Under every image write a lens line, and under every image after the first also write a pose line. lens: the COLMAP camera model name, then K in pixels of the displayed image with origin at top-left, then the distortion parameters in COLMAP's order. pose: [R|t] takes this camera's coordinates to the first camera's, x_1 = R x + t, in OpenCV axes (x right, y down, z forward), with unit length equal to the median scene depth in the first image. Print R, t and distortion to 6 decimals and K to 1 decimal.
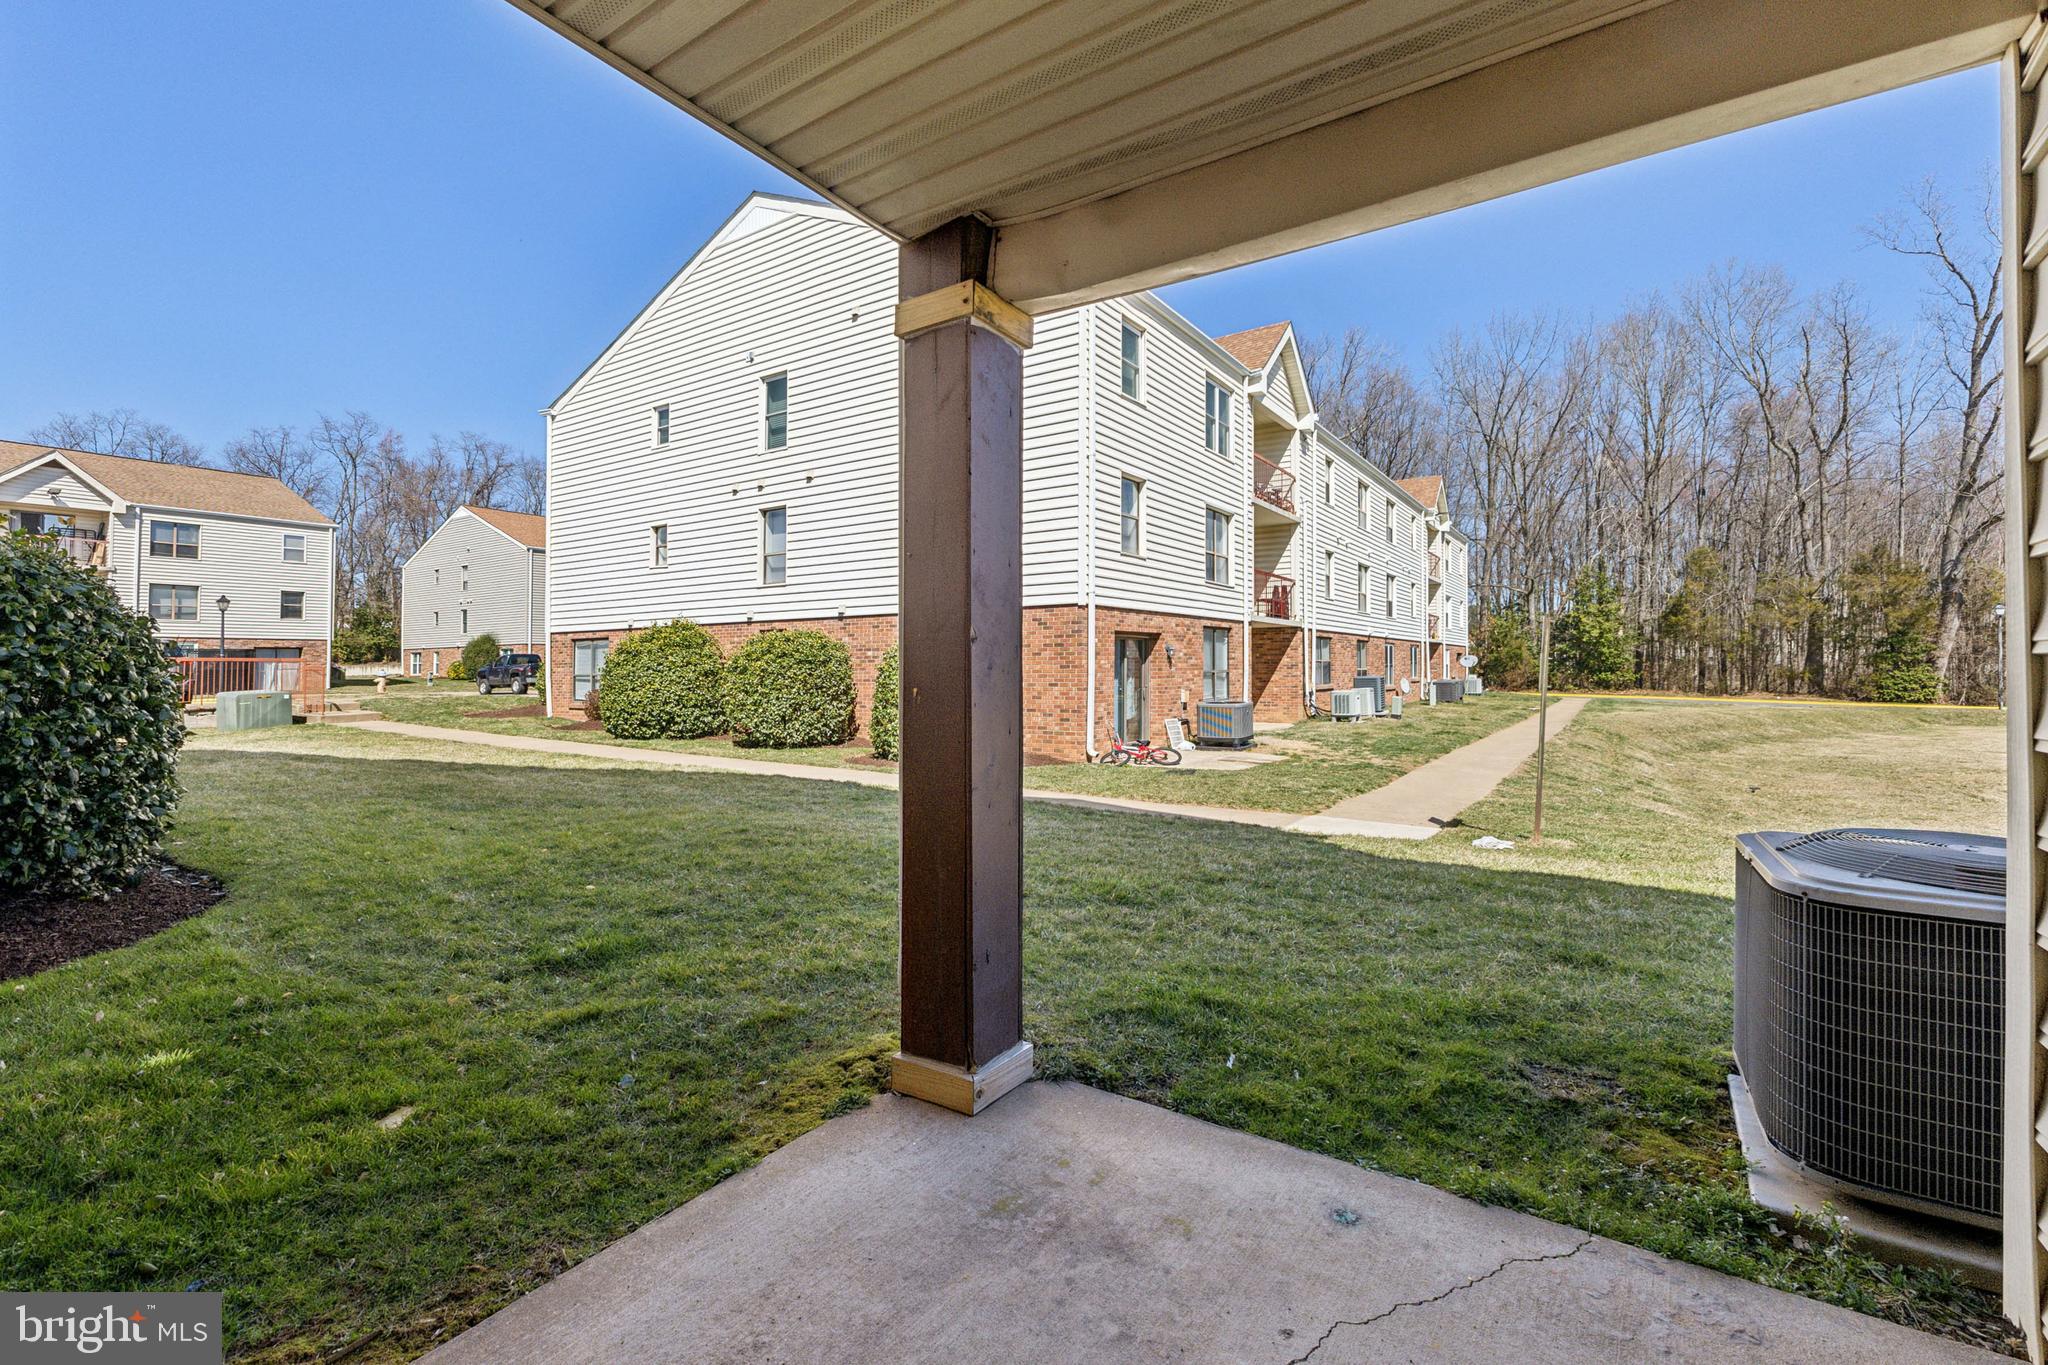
lens RADIAL K [[906.0, 0, 1025.2], [0, 906.0, 676.5], [0, 0, 1]] dist [0.012096, -0.000031]
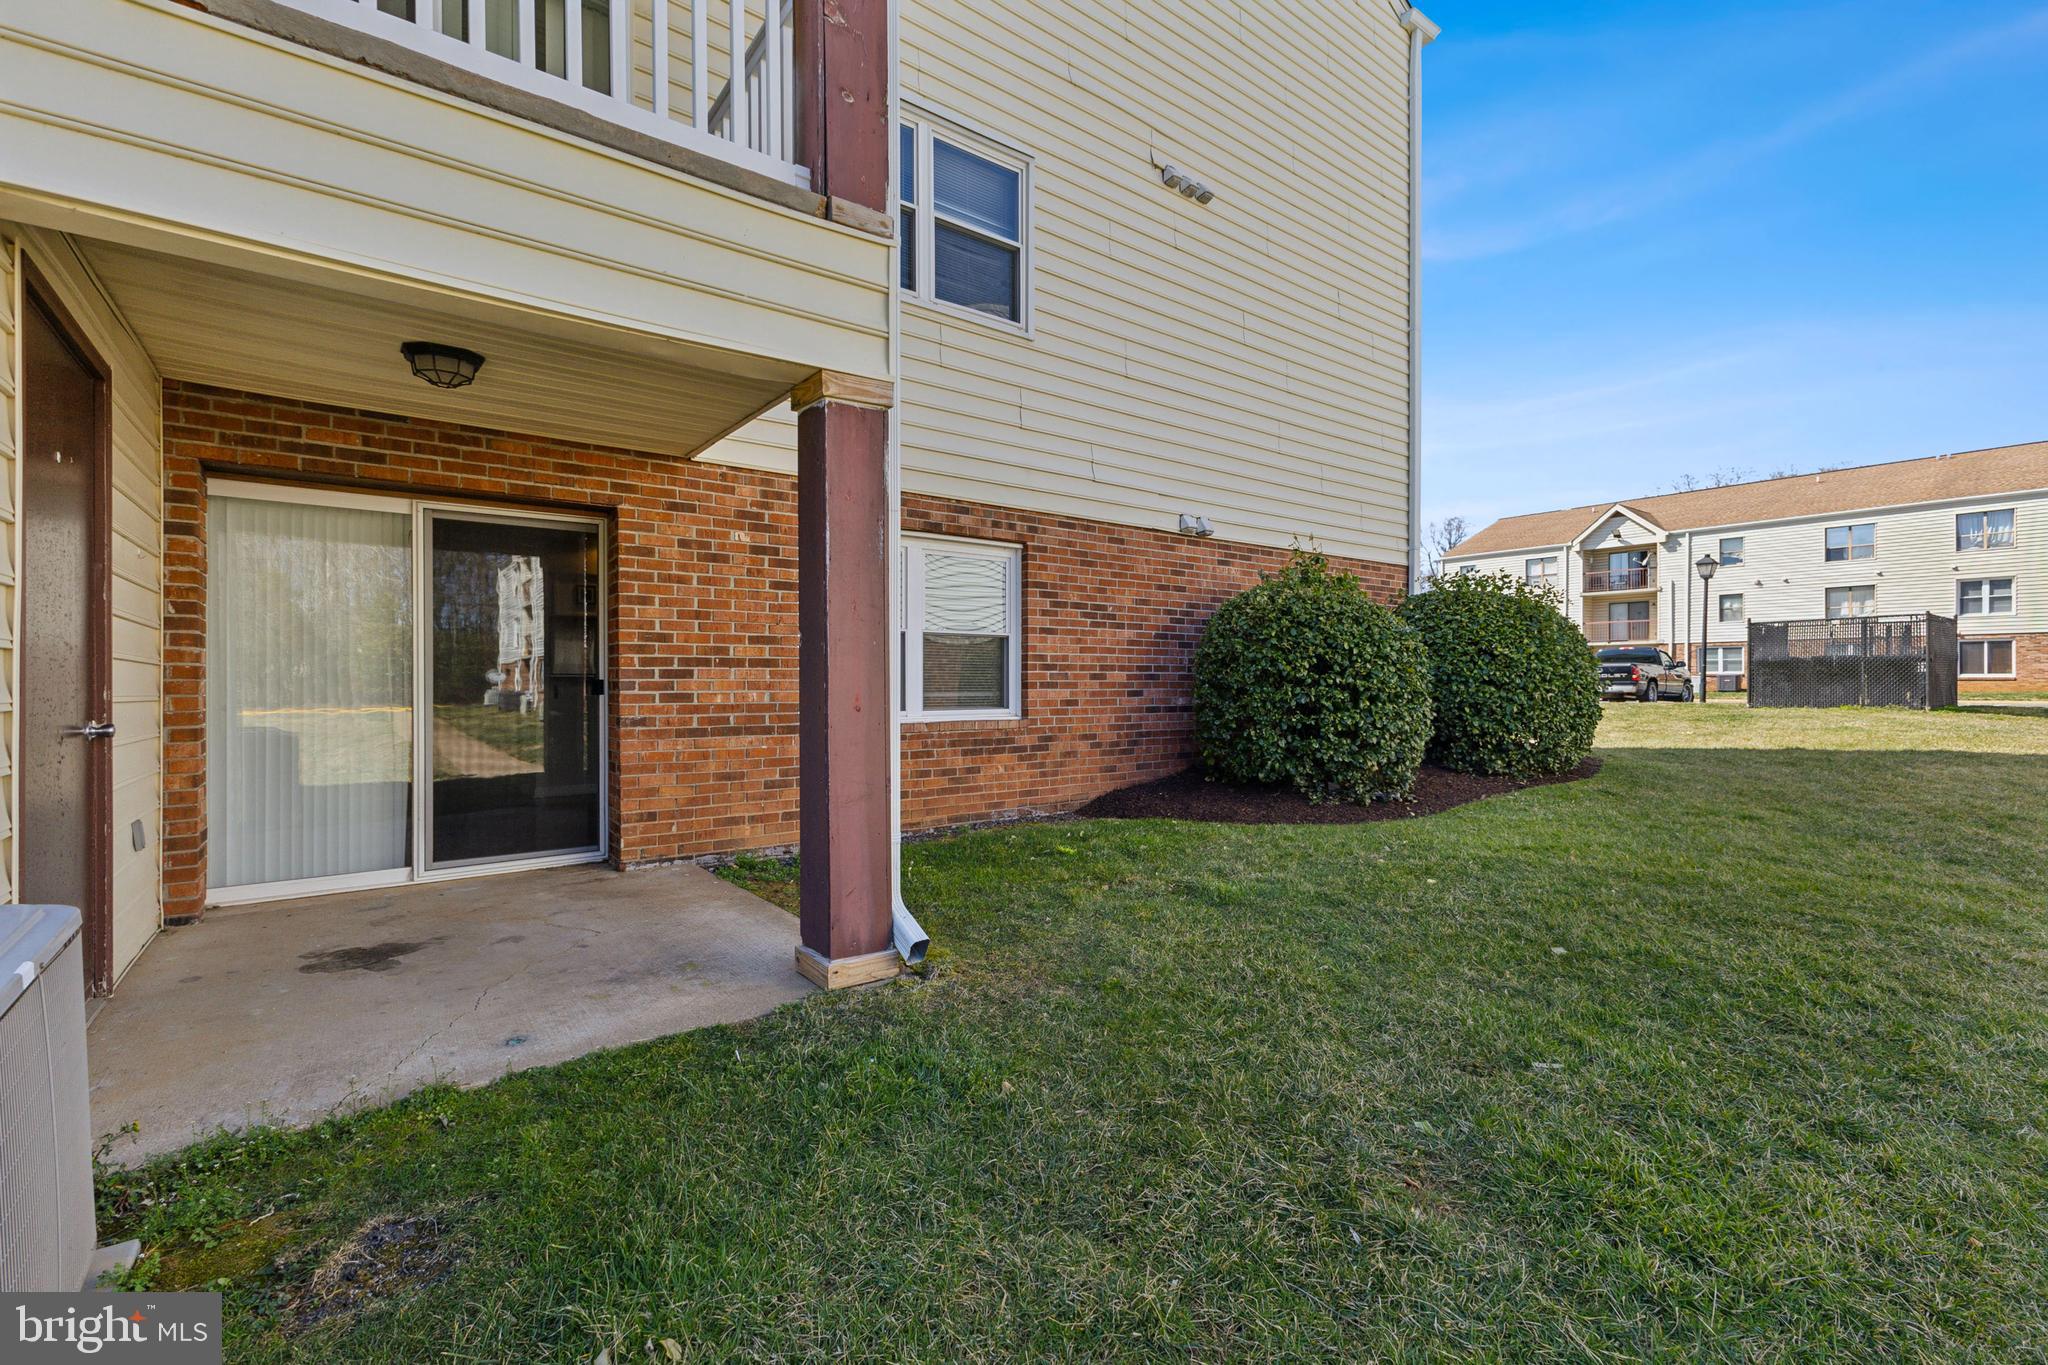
lens RADIAL K [[906.0, 0, 1025.2], [0, 906.0, 676.5], [0, 0, 1]] dist [0.012096, -0.000031]
pose [[-0.383414, -0.016242, -0.923434, 1.260540], [0.001625, 0.999832, -0.018260, 0.049982], [0.923575, -0.008502, -0.383323, 2.105615]]
